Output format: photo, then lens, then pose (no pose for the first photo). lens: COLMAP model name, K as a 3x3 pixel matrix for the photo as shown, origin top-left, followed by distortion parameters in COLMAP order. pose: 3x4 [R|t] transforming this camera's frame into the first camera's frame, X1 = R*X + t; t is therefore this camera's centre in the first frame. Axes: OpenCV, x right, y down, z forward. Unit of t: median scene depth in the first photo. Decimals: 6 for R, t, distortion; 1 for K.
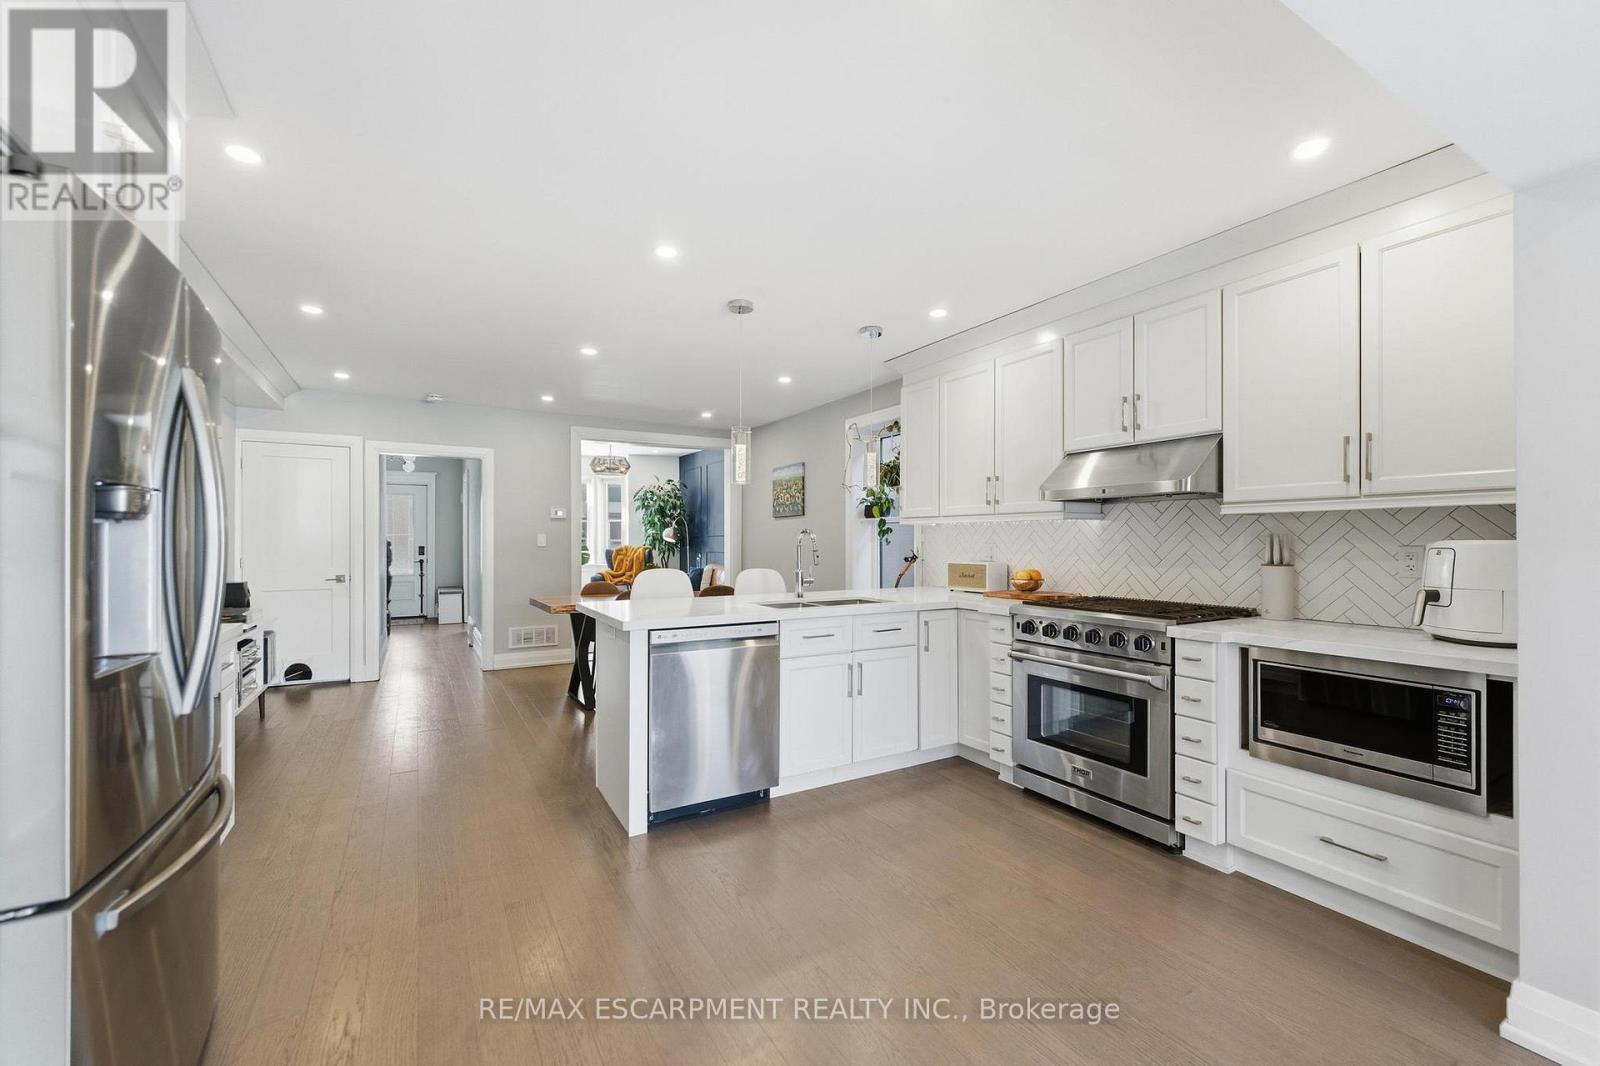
lens RADIAL K [[641.8, 0, 798.5], [0, 641.8, 537.8], [0, 0, 1]] dist [0.000249, 0.000043]
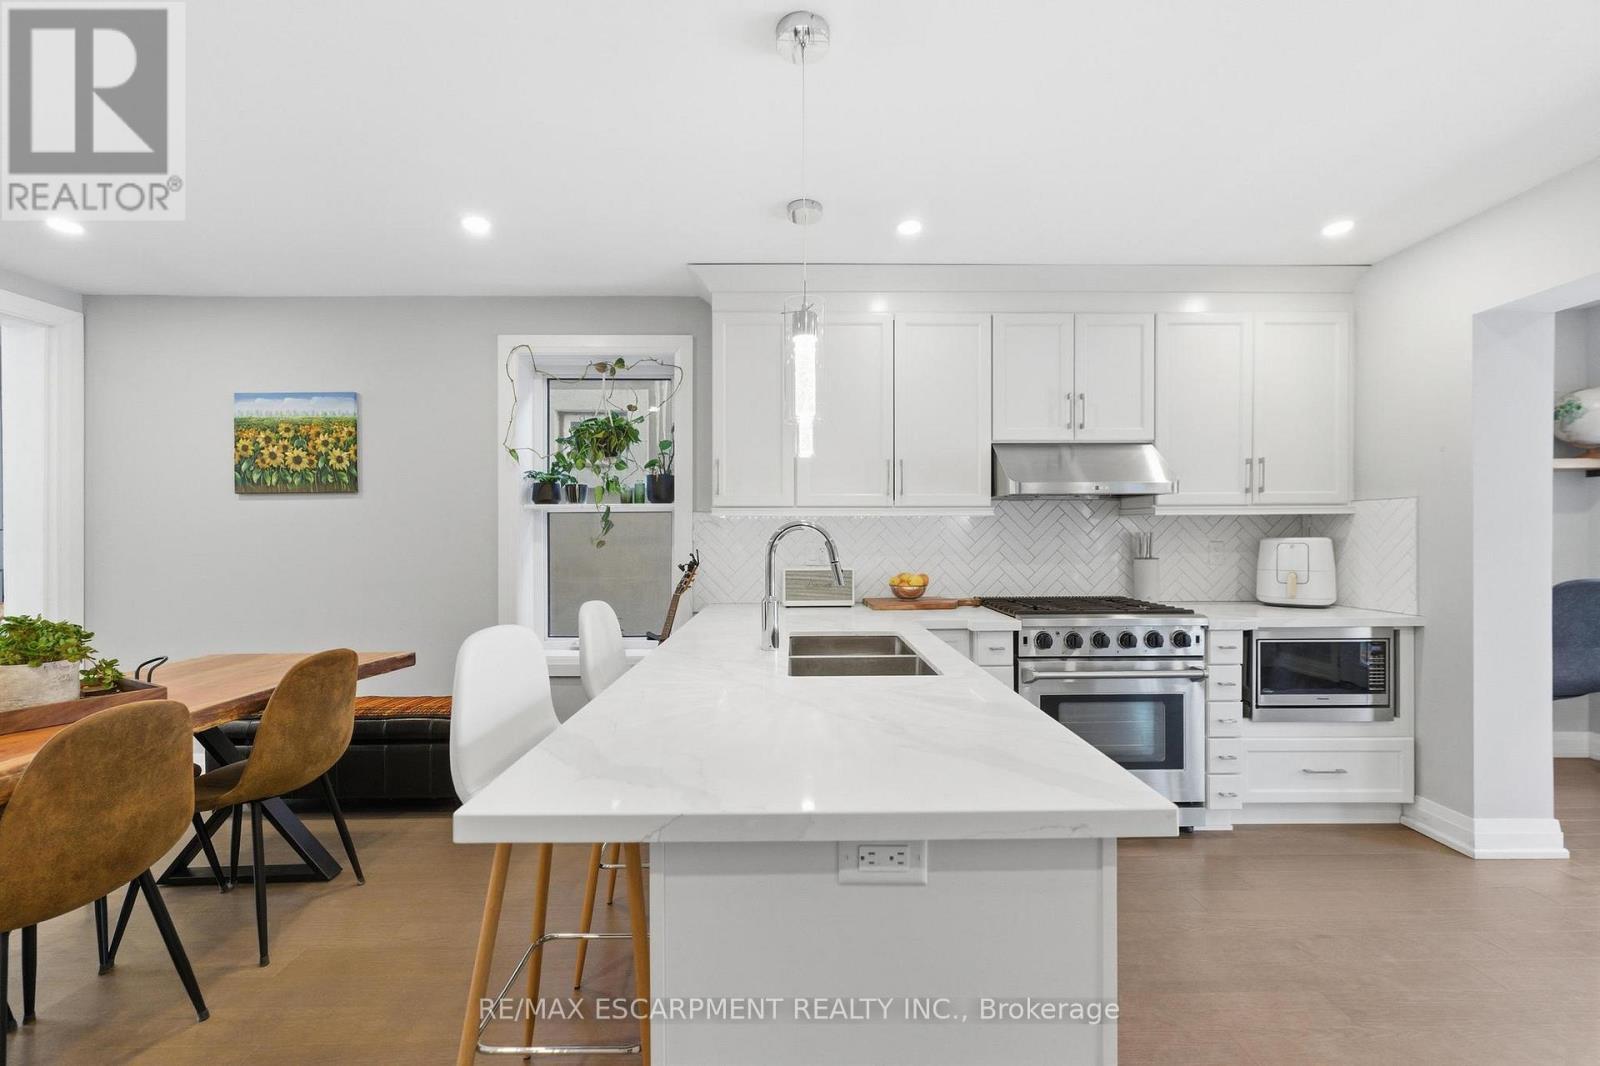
lens RADIAL K [[641.8, 0, 798.5], [0, 641.8, 537.8], [0, 0, 1]] dist [0.000249, 0.000043]
pose [[0.497505, -0.007192, 0.867431, -0.573083], [0.000151, 0.999966, 0.008204, -0.005720], [-0.867461, -0.003951, 0.497489, 0.895877]]
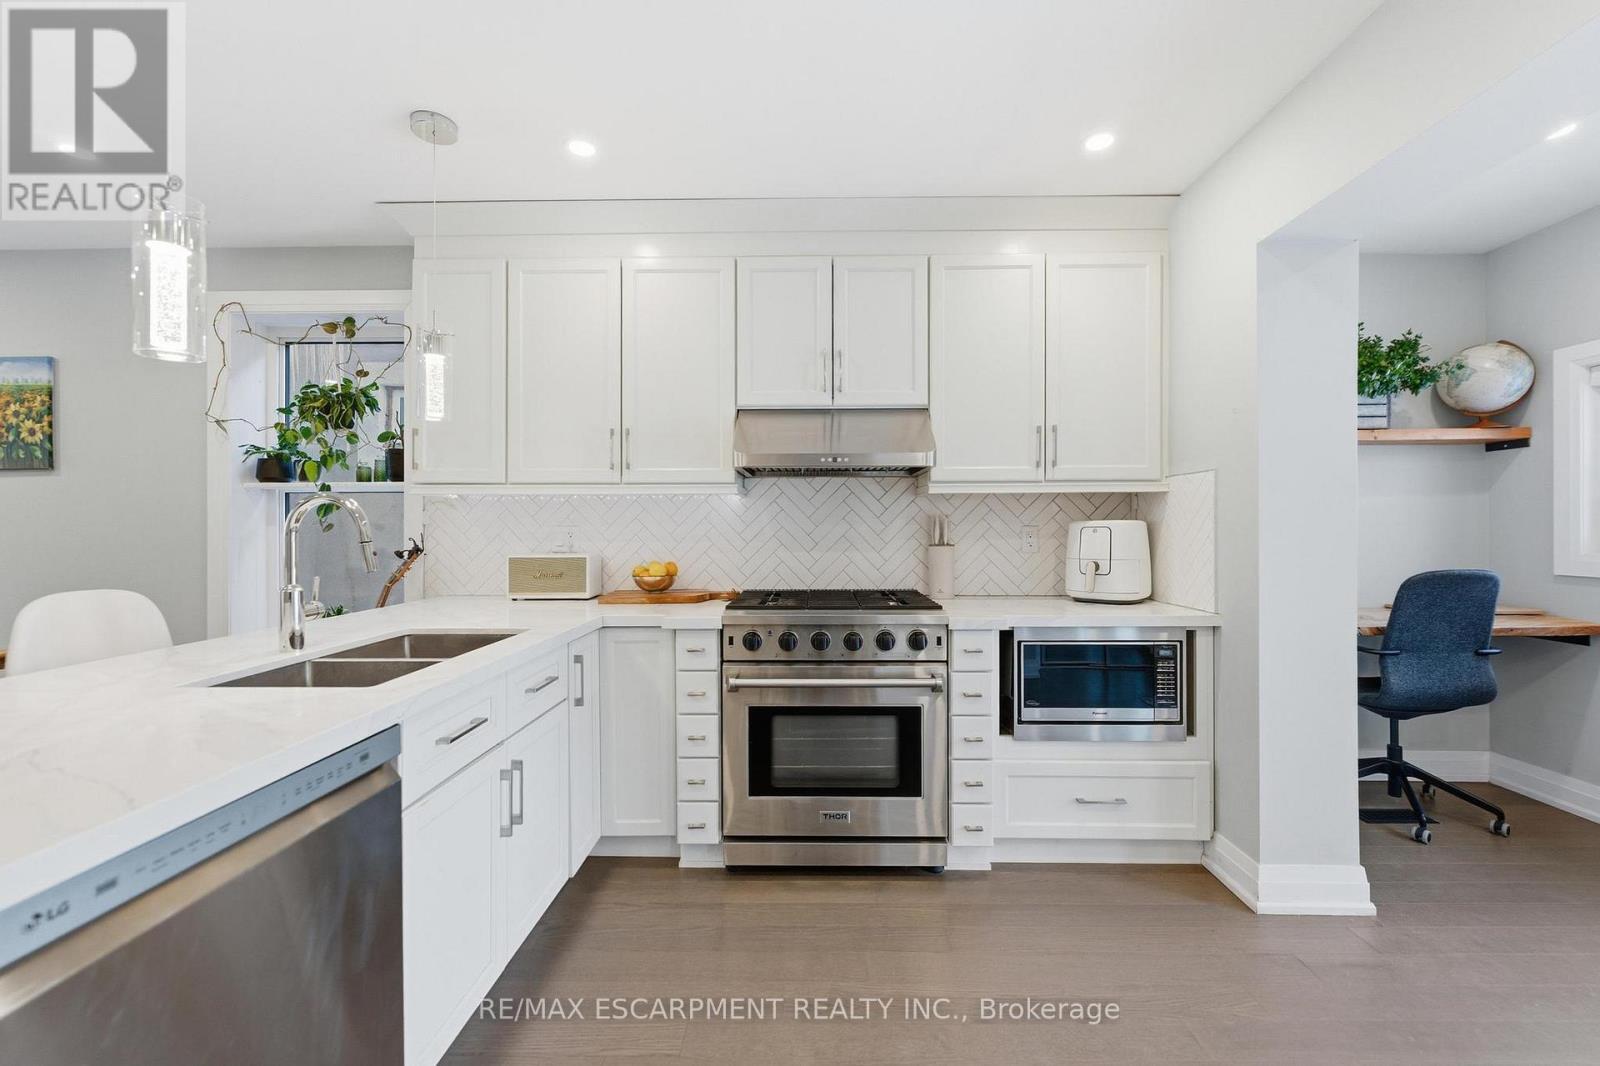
lens RADIAL K [[665.3, 0, 796.7], [0, 665.3, 528.2], [0, 0, 1]] dist [-0.001514, 0.000184]
pose [[0.521140, -0.003117, 0.853465, -0.261505], [-0.001325, 0.999989, 0.004461, 0.009975], [-0.853470, -0.003455, 0.521131, 0.595537]]
